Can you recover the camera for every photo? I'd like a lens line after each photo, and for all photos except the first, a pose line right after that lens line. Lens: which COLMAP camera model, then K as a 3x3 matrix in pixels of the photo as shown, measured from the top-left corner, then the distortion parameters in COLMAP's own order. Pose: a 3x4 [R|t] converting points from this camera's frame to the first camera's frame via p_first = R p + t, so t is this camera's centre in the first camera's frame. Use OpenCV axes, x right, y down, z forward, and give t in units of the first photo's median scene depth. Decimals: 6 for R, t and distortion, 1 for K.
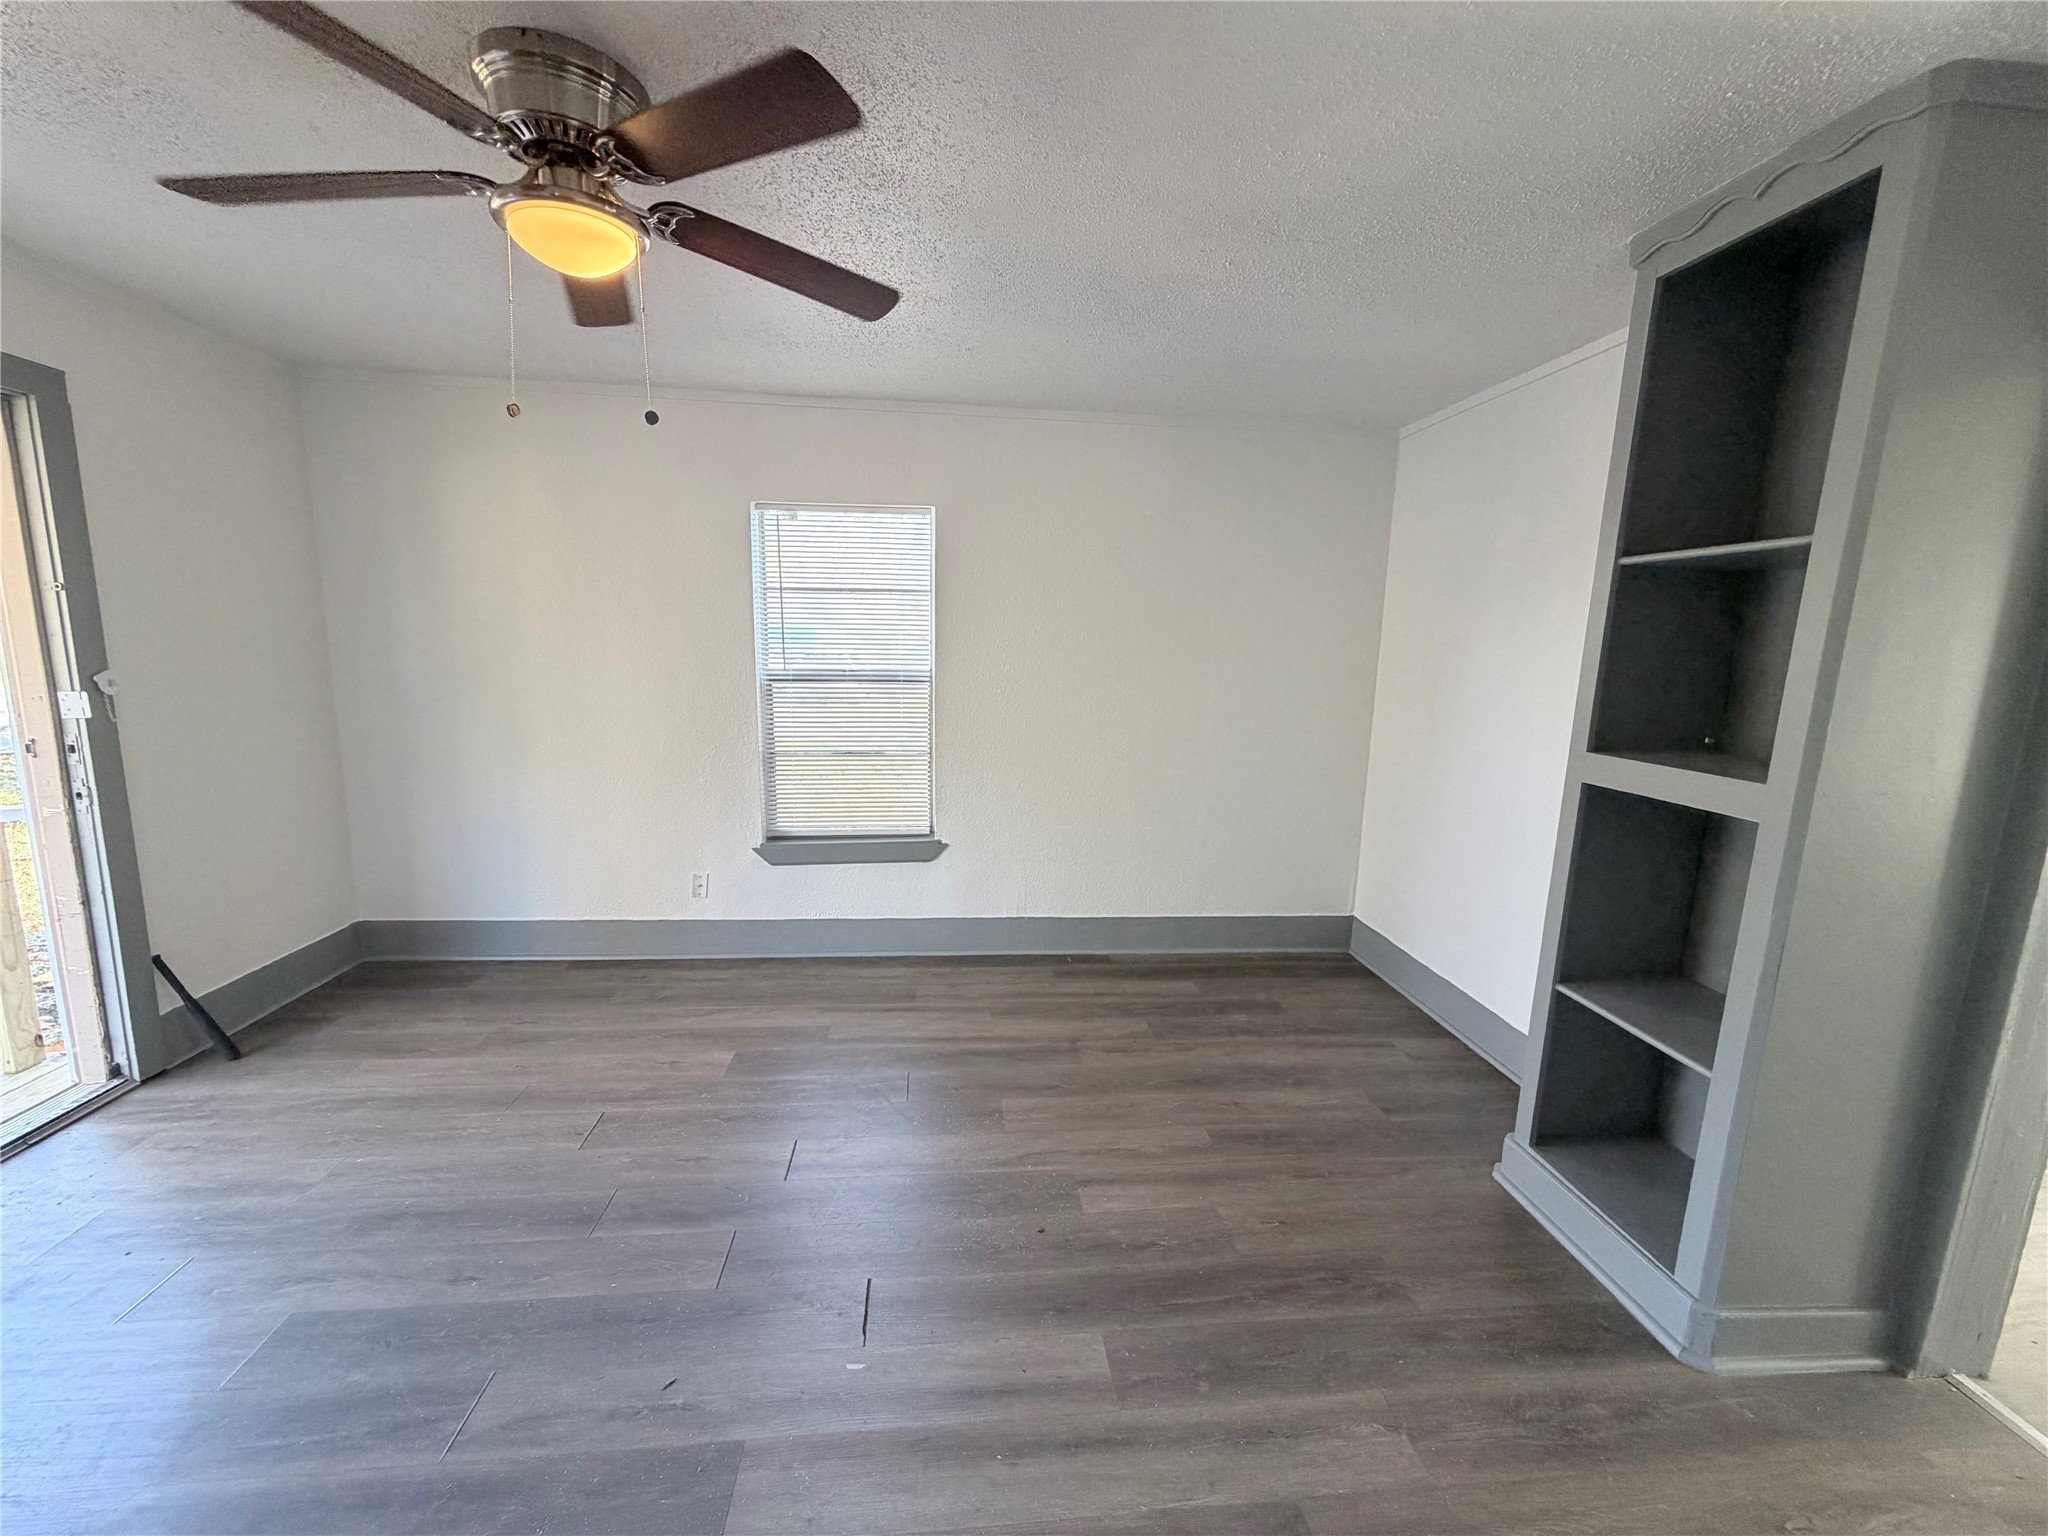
lens RADIAL K [[821.5, 0, 1018.9], [0, 821.5, 775.0], [0, 0, 1]] dist [0.001127, 0.000378]
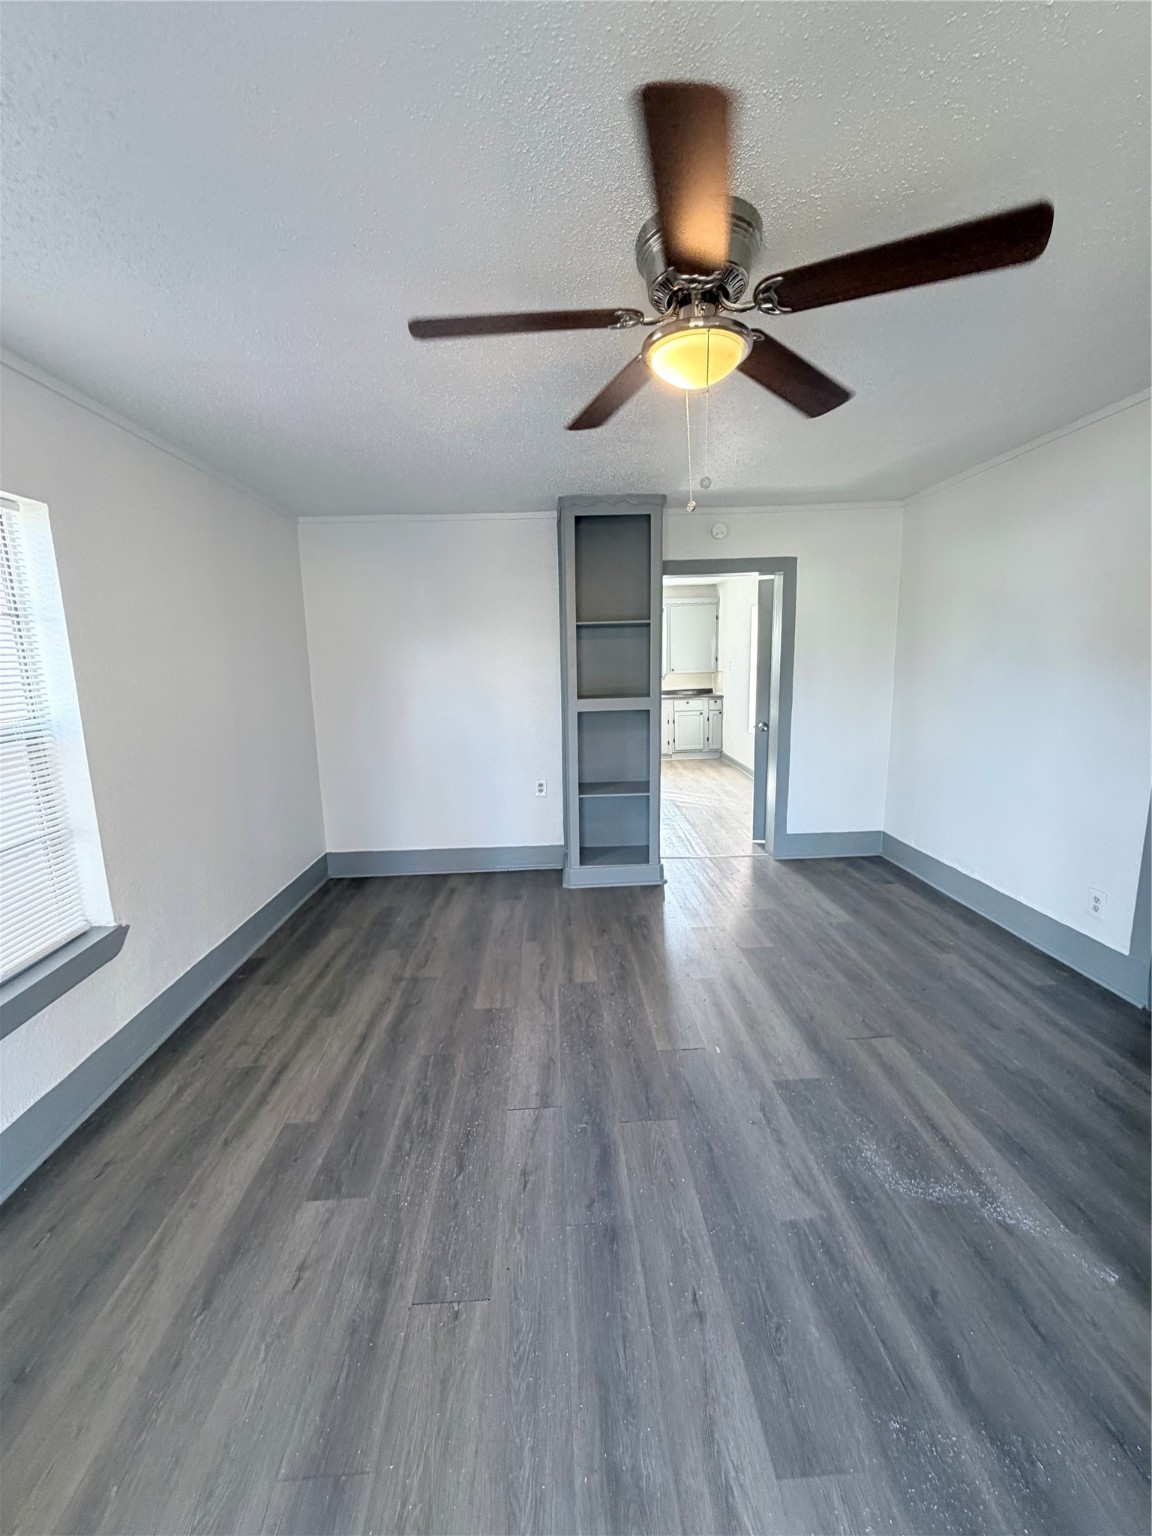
lens RADIAL K [[616.1, 0, 574.9], [0, 616.1, 775.1], [0, 0, 1]] dist [0.001127, 0.000378]
pose [[0.044897, -0.213439, 0.975924, -0.808435], [0.192328, 0.960481, 0.201214, -0.126226], [-0.980303, 0.178664, 0.084173, 0.607864]]
